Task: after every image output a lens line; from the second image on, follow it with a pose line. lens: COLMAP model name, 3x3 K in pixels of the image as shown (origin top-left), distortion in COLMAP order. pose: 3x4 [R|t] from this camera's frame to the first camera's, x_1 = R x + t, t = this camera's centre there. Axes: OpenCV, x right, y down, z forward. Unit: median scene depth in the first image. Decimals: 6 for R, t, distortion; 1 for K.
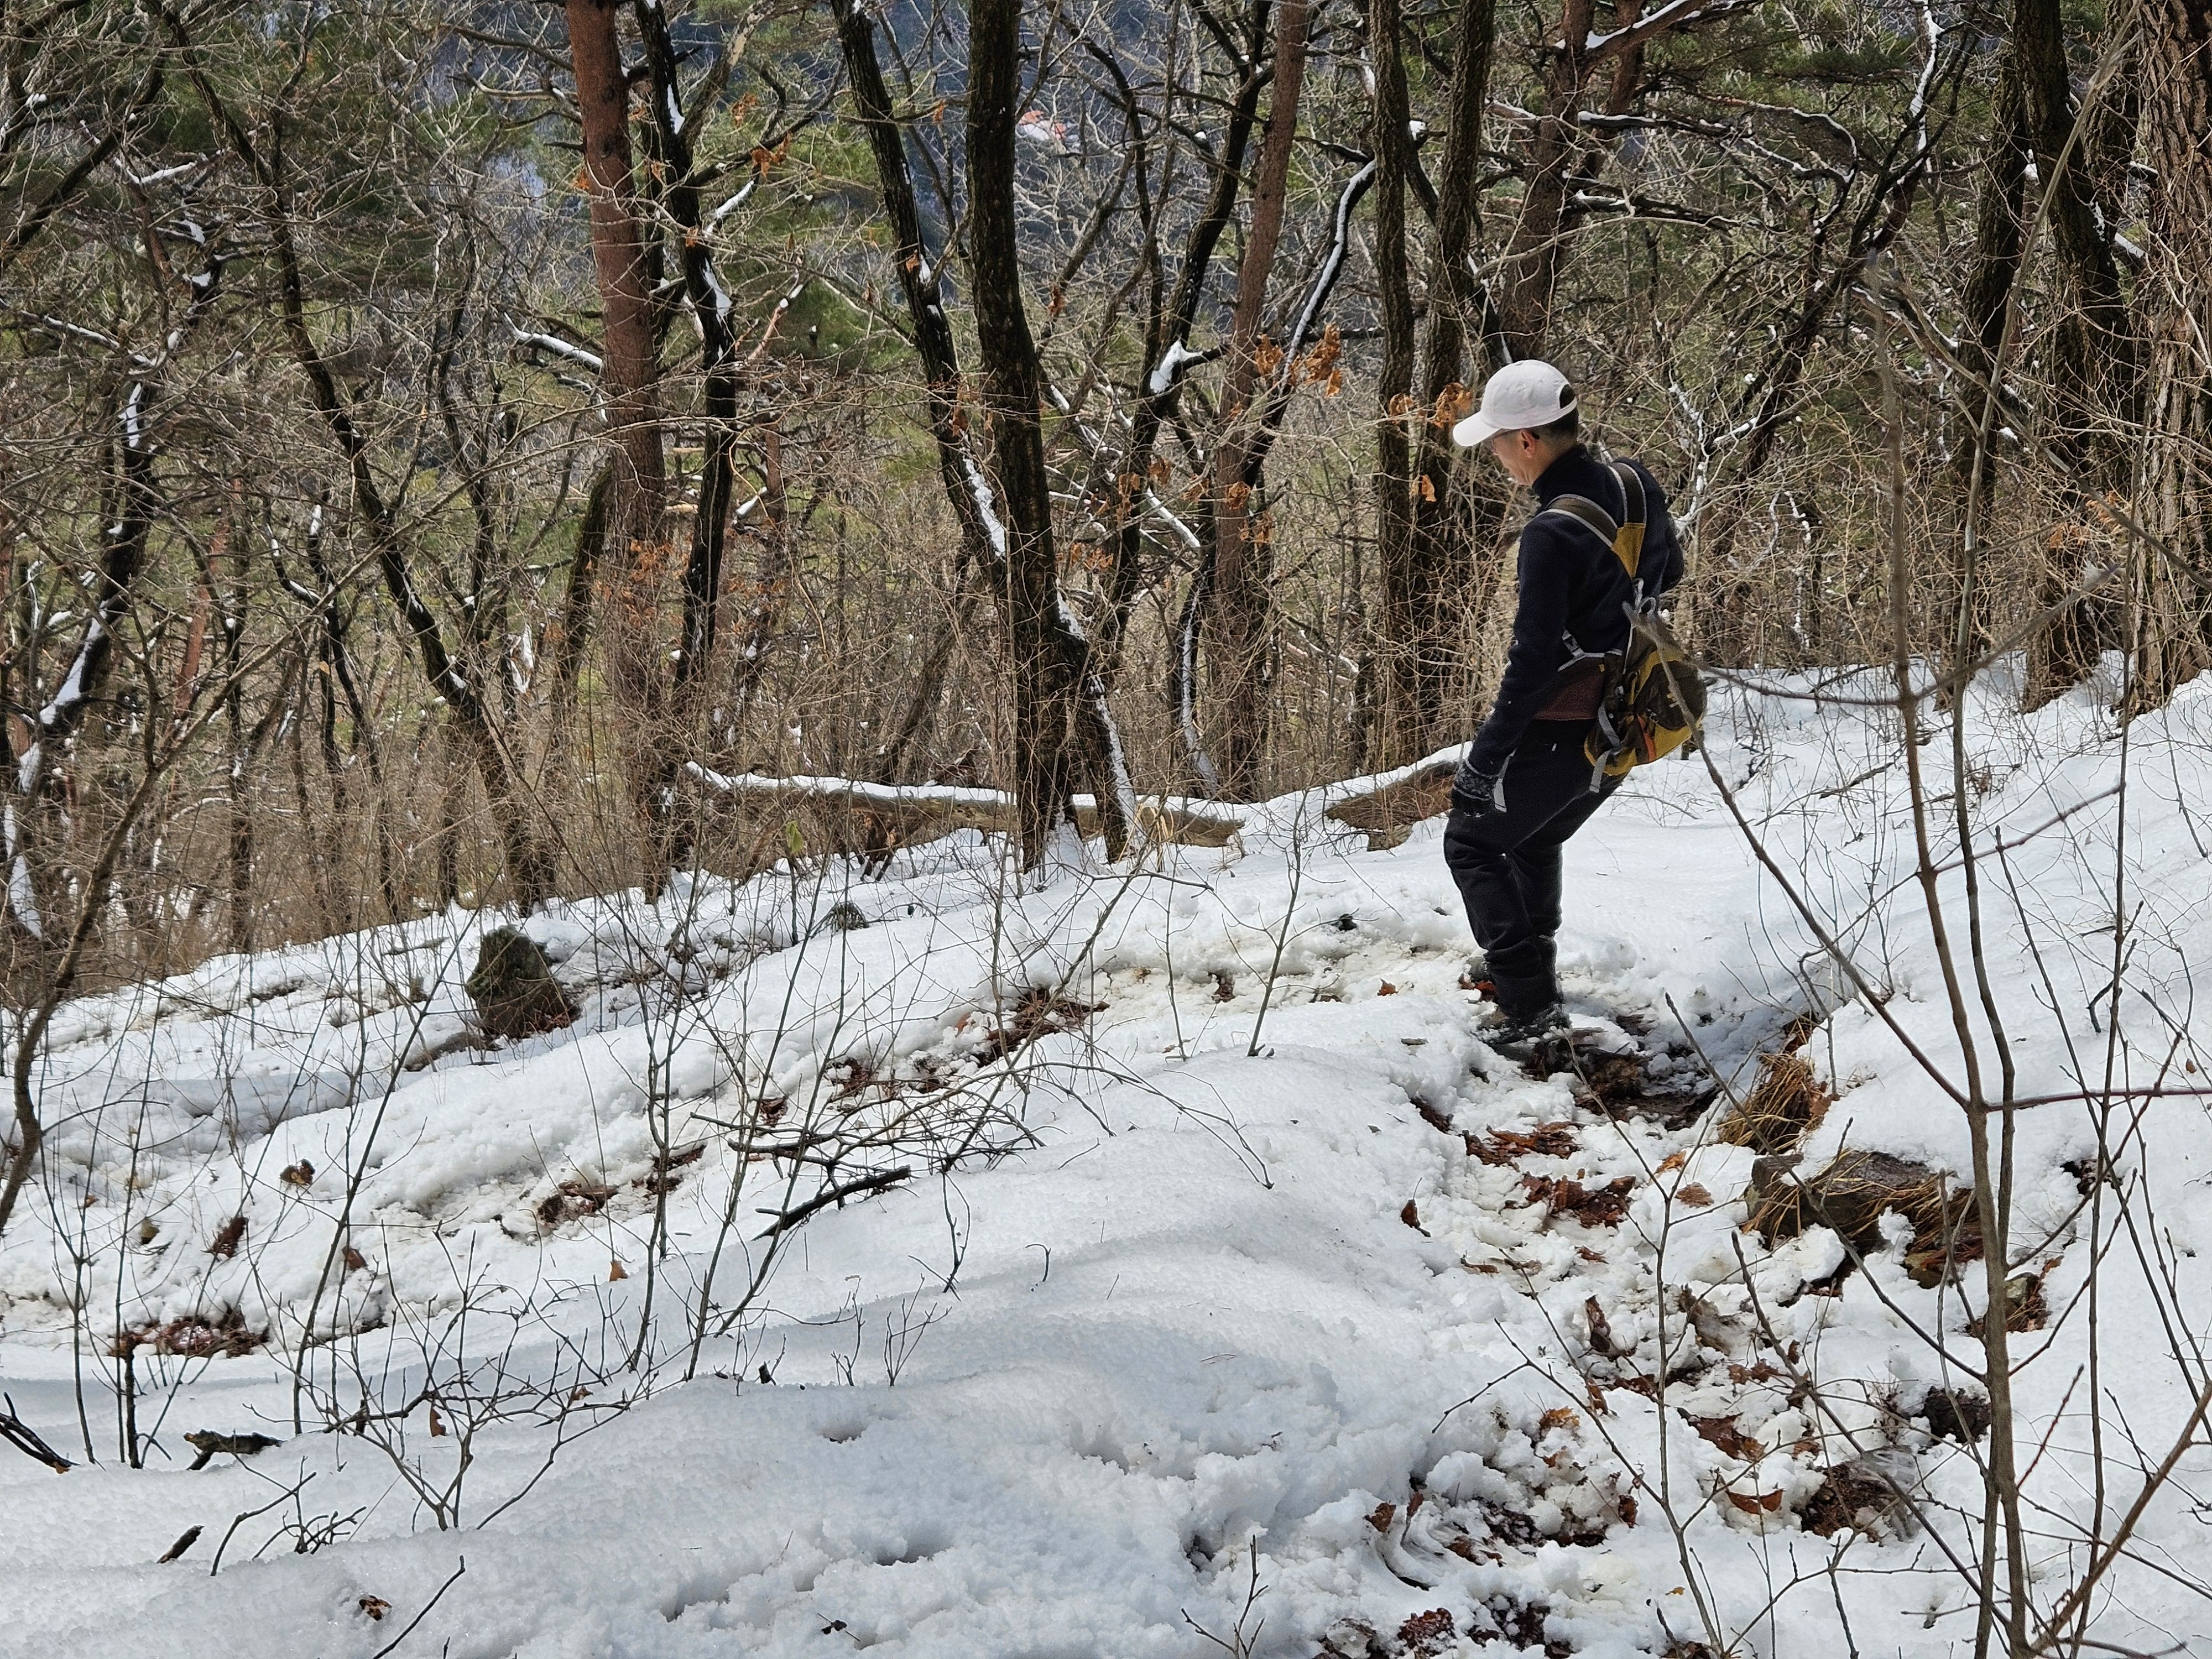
lens RADIAL K [[2648.9, 0, 1142.5], [0, 2648.9, 919.3], [0, 0, 1]] dist [0.042195, -0.034366]
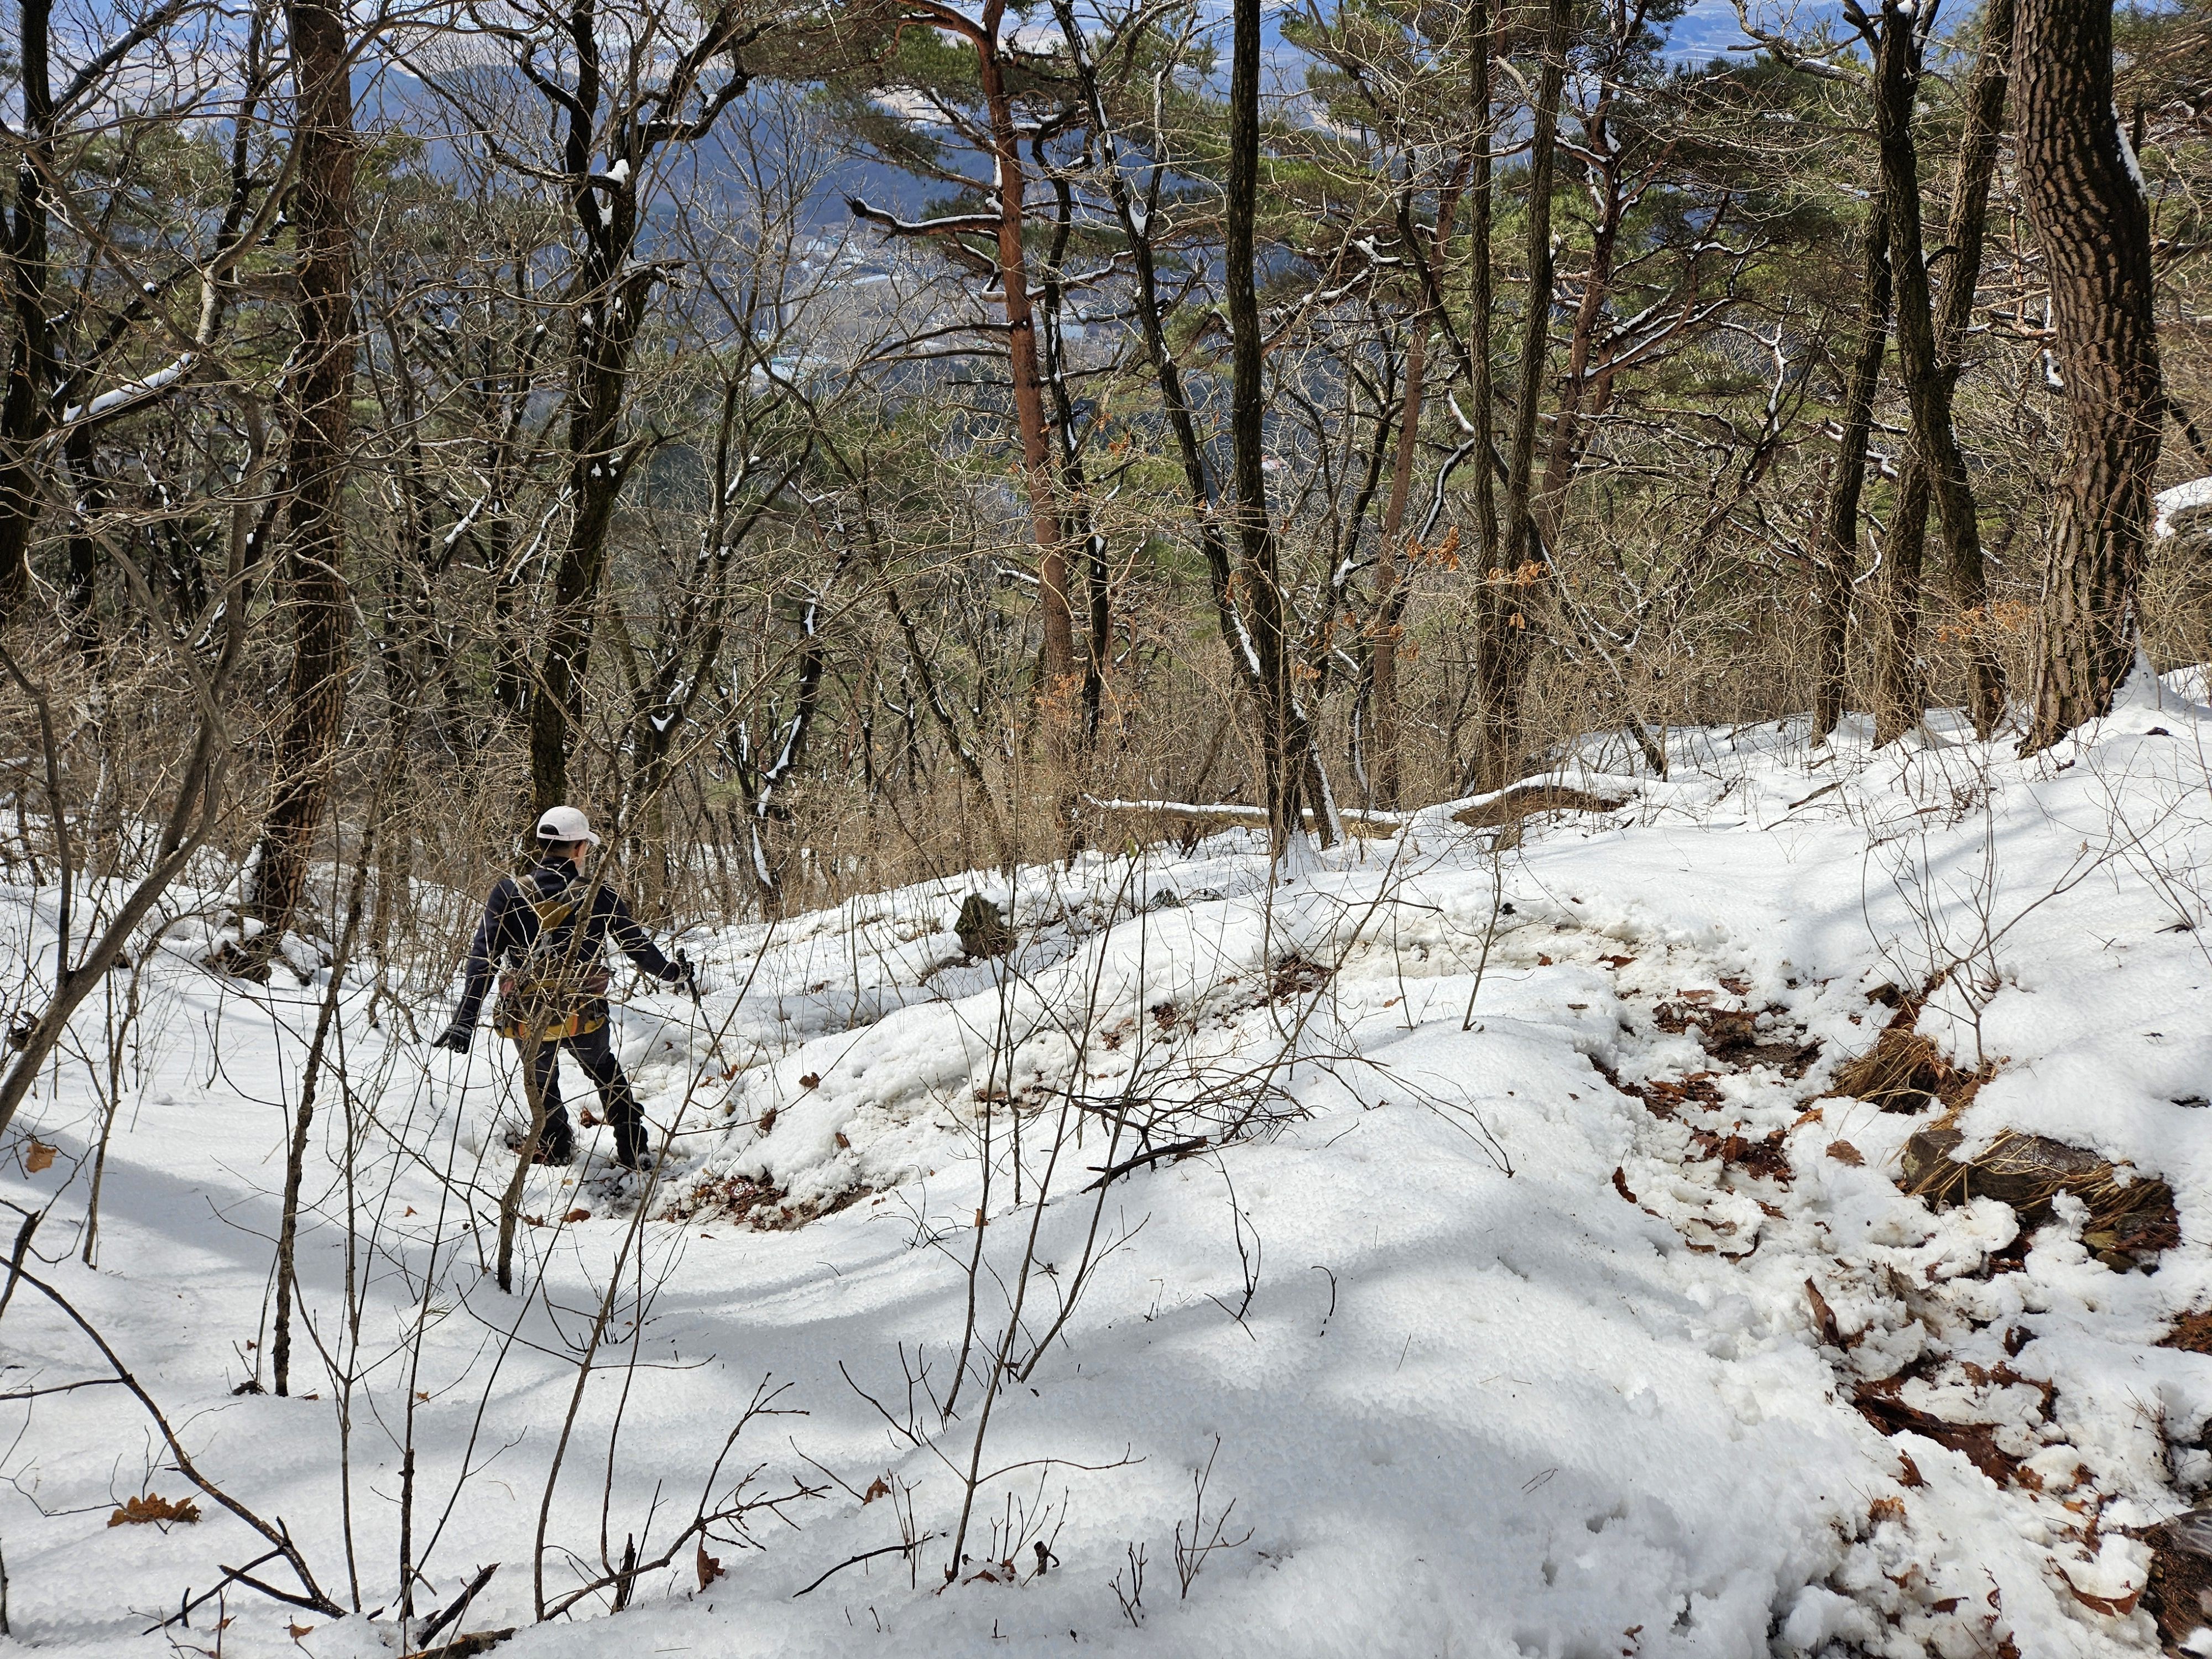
lens RADIAL K [[2655.4, 0, 1106.0], [0, 2655.4, 829.5], [0, 0, 1]] dist [0.184977, -0.401102]
pose [[0.992425, -0.022533, -0.120766, 0.039403], [0.014998, 0.997904, -0.062945, 0.050158], [0.121932, 0.060657, 0.990683, -0.502410]]
